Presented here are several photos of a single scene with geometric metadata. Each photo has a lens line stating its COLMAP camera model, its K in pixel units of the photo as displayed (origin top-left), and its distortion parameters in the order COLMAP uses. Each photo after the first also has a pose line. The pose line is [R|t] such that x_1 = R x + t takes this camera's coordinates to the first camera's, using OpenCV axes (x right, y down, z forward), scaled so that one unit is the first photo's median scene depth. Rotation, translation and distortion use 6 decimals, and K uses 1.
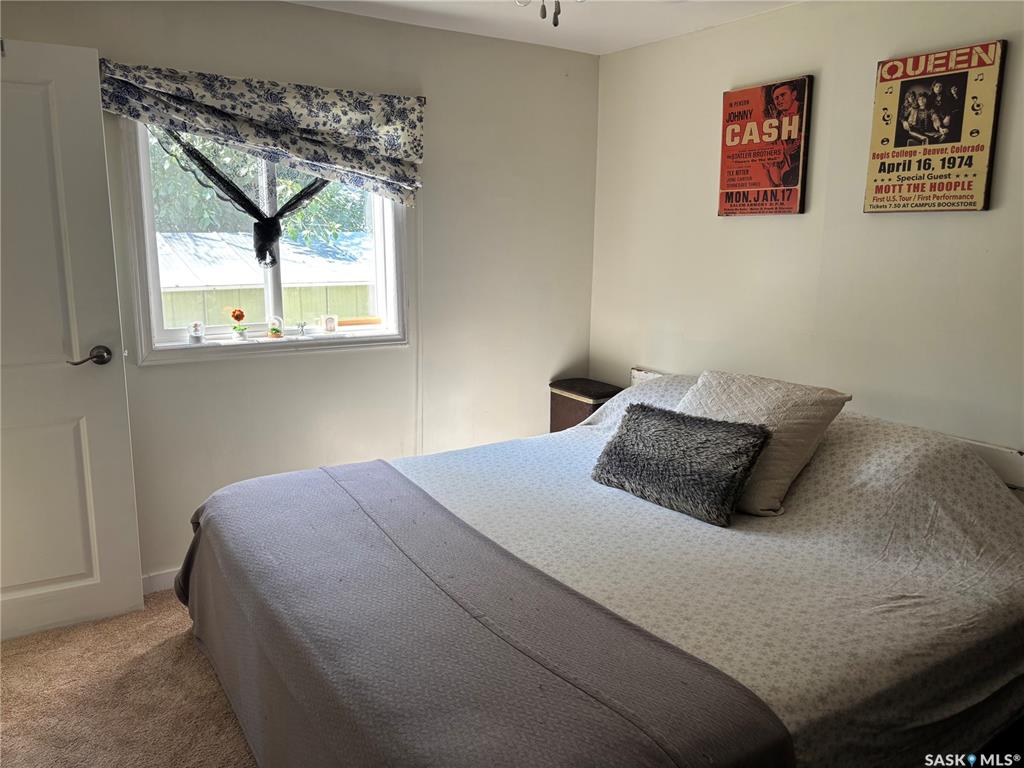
lens RADIAL K [[770.7, 0, 511.5], [0, 770.7, 382.2], [0, 0, 1]] dist [0.044377, -0.051870]
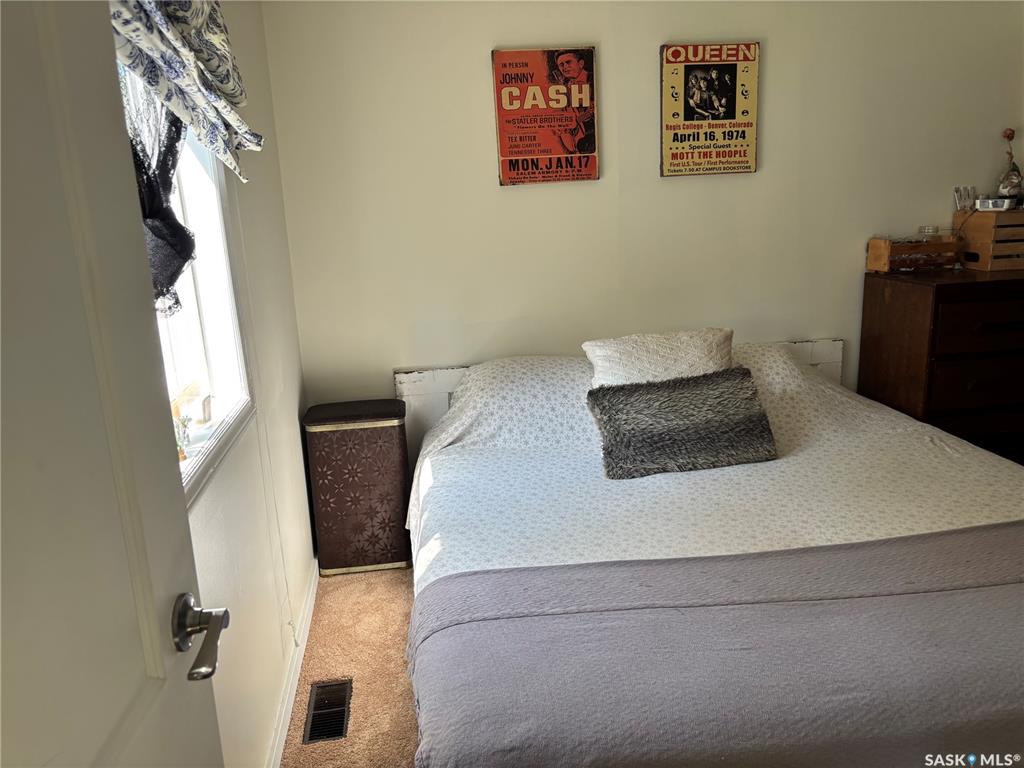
lens RADIAL K [[770.7, 0, 520.2], [0, 770.7, 381.7], [0, 0, 1]] dist [0.044377, -0.051870]
pose [[0.420044, -0.238032, 0.875730, -0.761569], [0.222112, 0.962604, 0.155109, -0.159261], [-0.879903, 0.129357, 0.457206, 0.739981]]
